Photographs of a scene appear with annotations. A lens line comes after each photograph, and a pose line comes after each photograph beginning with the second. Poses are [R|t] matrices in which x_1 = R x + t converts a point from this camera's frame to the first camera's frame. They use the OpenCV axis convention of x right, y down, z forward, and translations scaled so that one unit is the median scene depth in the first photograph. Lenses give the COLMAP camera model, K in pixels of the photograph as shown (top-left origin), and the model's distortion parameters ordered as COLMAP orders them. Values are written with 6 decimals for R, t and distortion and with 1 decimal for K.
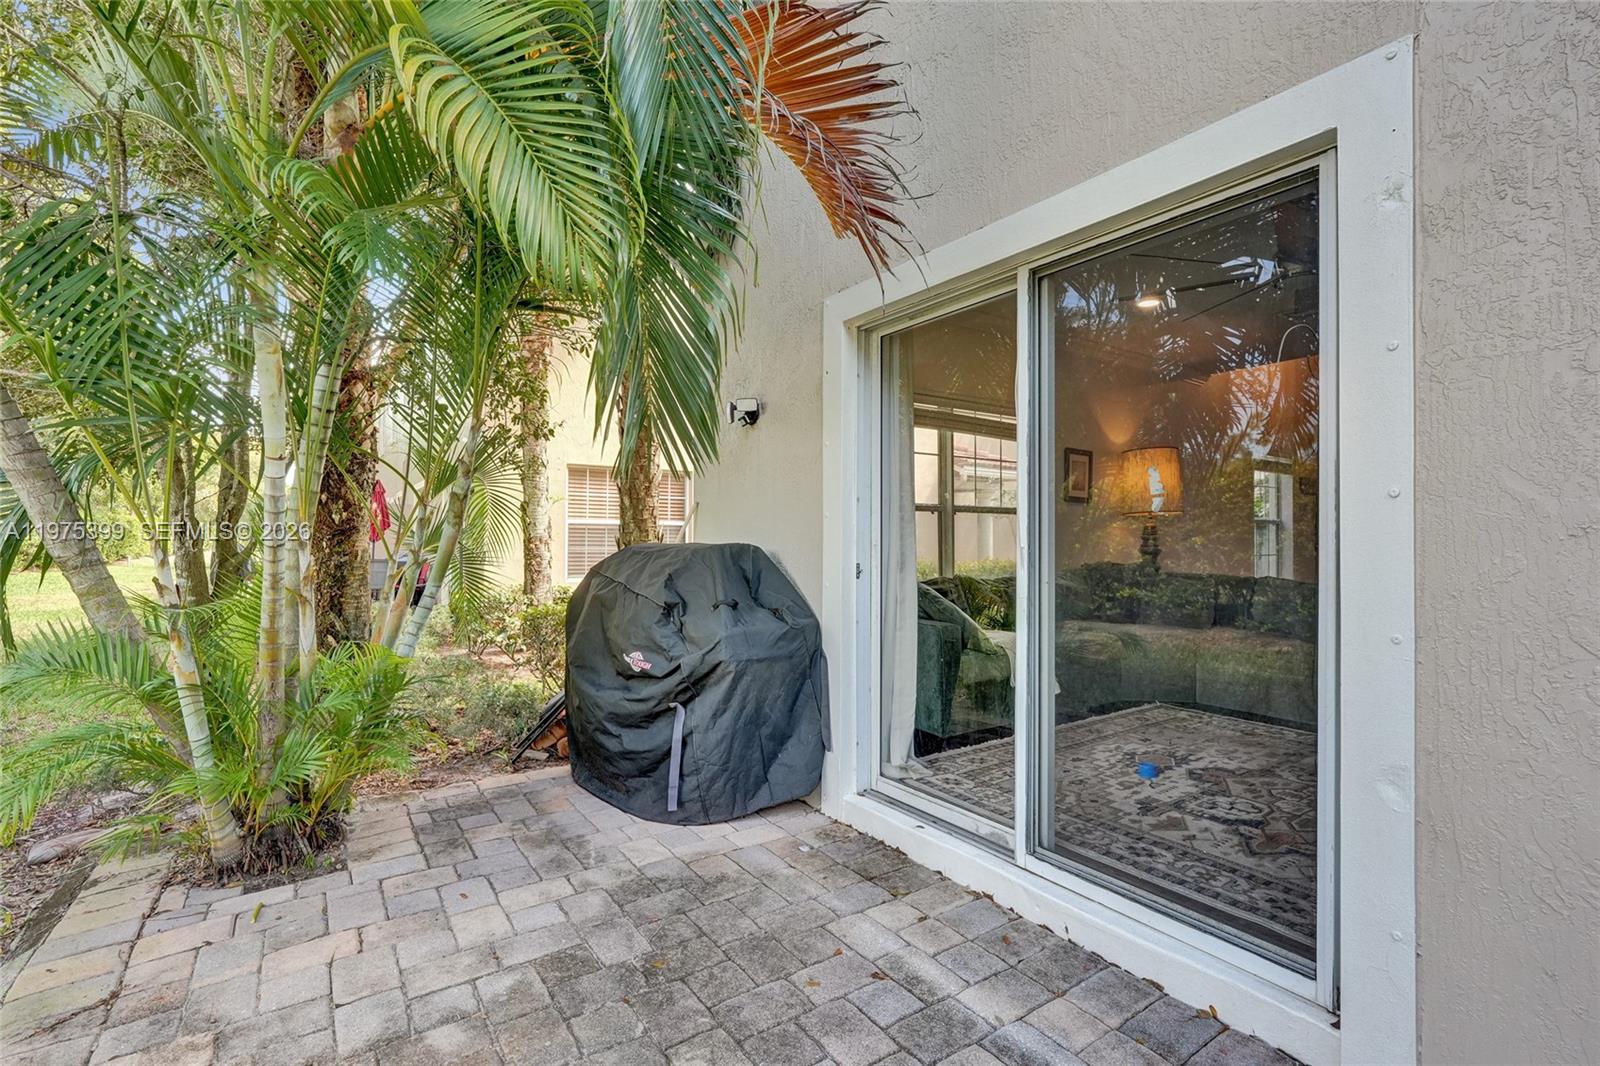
lens RADIAL K [[712.2, 0, 802.5], [0, 712.2, 537.7], [0, 0, 1]] dist [-0.012669, 0.007244]
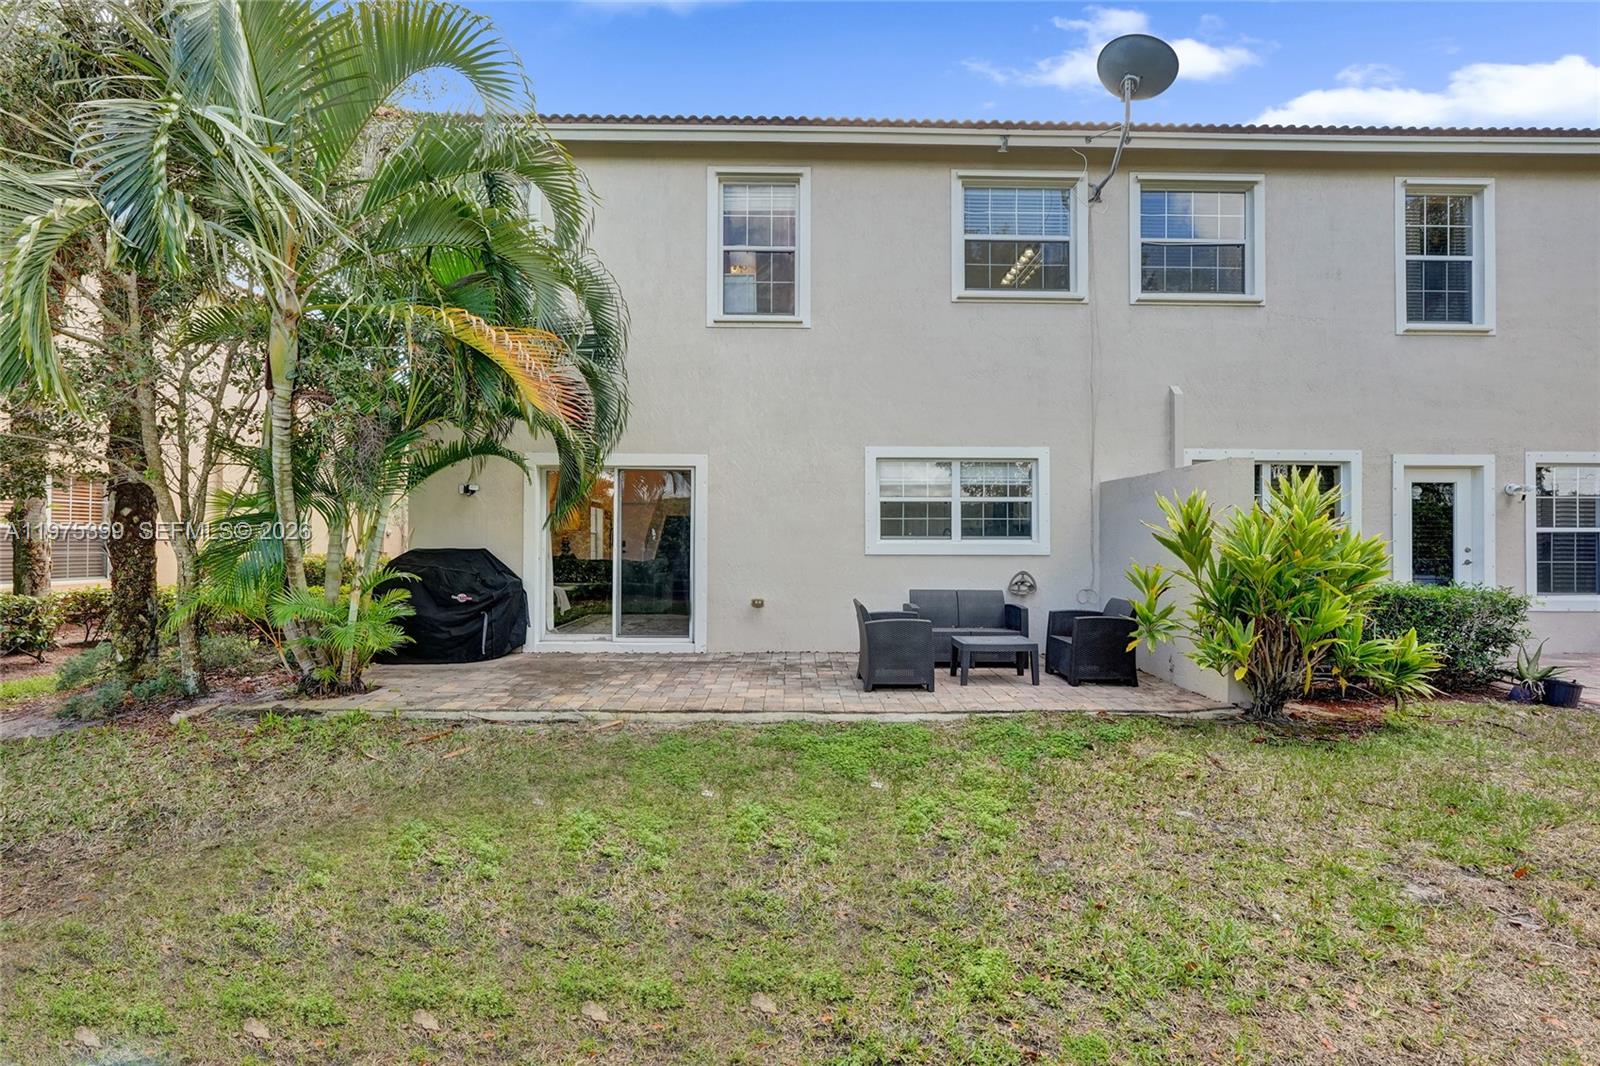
lens RADIAL K [[712.2, 0, 802.5], [0, 712.2, 537.7], [0, 0, 1]] dist [-0.012669, 0.007244]
pose [[0.570336, 0.001164, 0.821410, -1.519718], [-0.005281, 0.999984, 0.002250, -0.040402], [-0.821394, -0.005621, 0.570333, -1.295478]]
